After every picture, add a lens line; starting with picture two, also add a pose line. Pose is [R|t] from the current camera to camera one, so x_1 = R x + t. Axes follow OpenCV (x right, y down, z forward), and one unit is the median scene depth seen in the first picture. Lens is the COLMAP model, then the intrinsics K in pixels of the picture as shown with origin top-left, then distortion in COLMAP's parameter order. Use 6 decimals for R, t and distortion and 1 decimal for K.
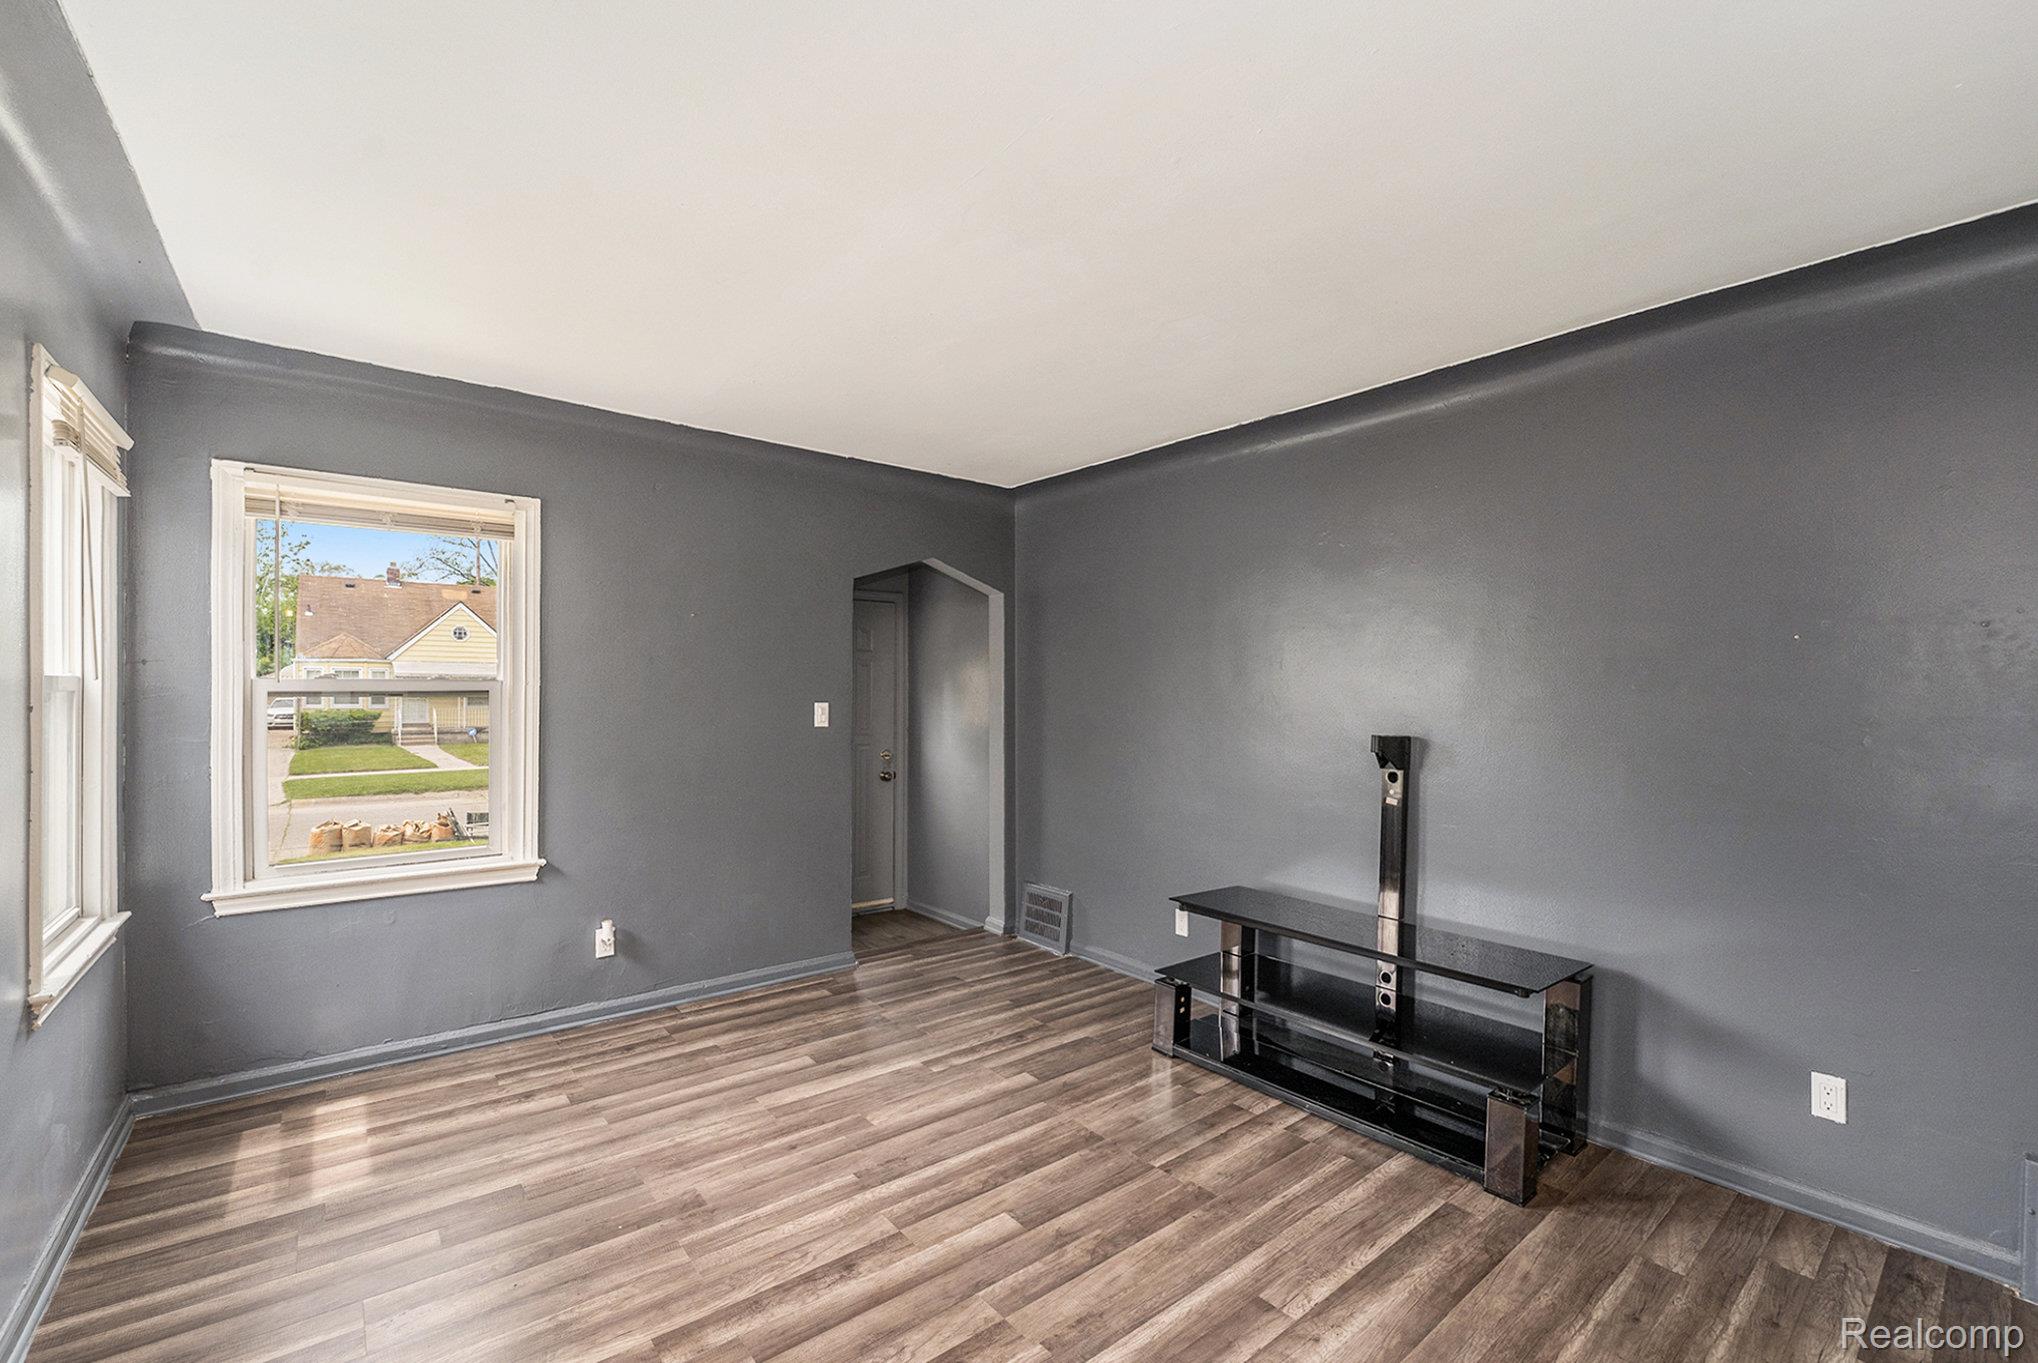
lens RADIAL K [[849.8, 0, 1030.5], [0, 849.8, 681.7], [0, 0, 1]] dist [-0.020433, 0.001489]
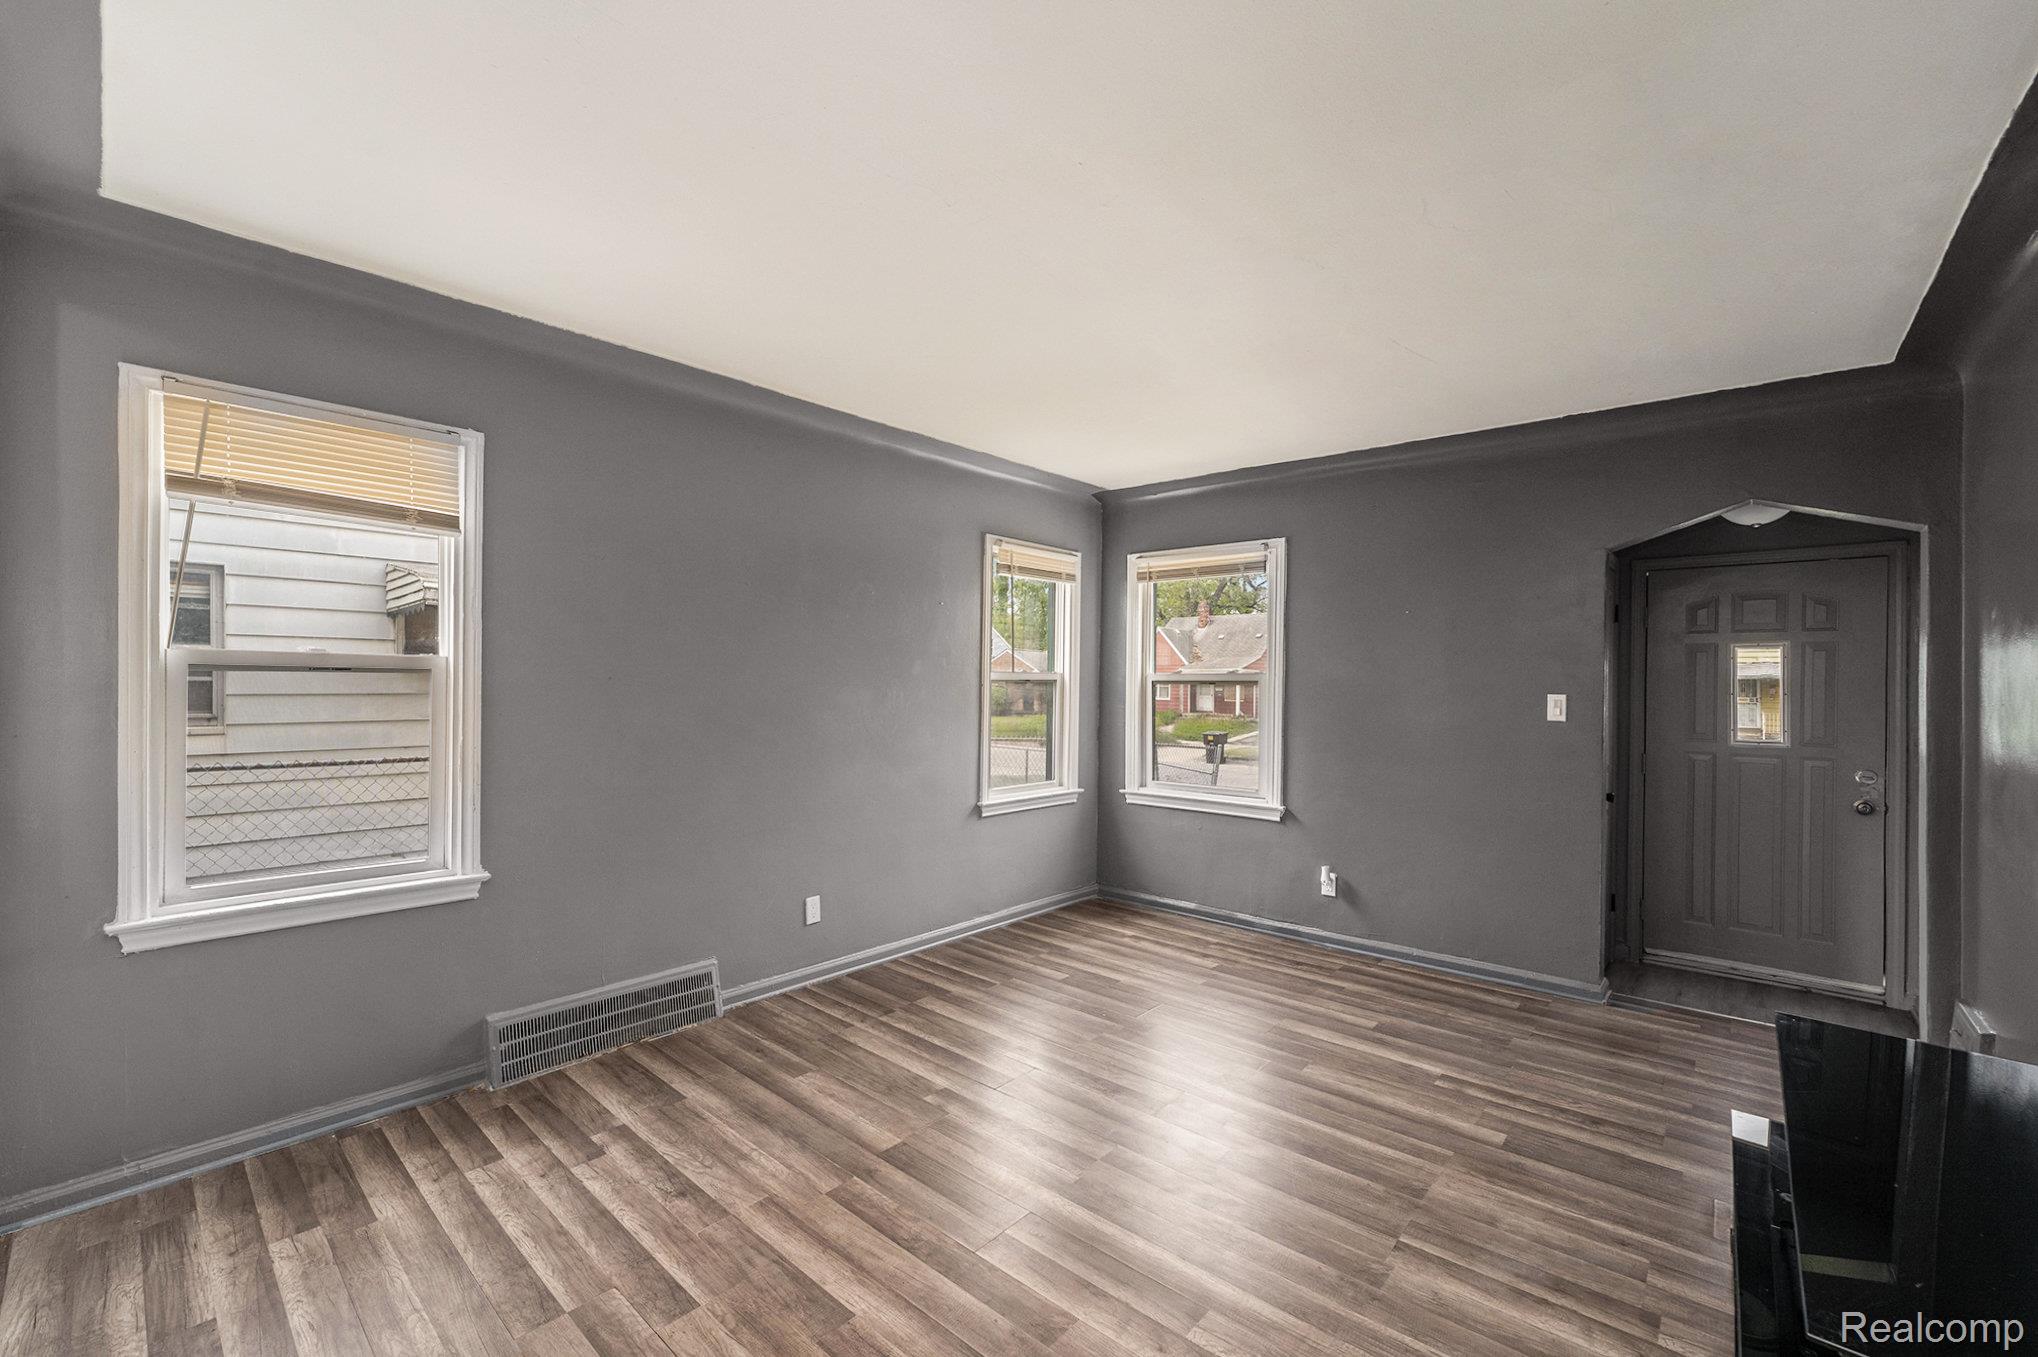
lens RADIAL K [[849.8, 0, 1031.7], [0, 849.8, 685.3], [0, 0, 1]] dist [-0.020433, 0.001489]
pose [[0.181948, -0.001366, -0.983307, 0.706956], [0.001059, 0.999999, -0.001193, 0.020283], [0.983307, -0.000824, 0.181950, 0.383694]]
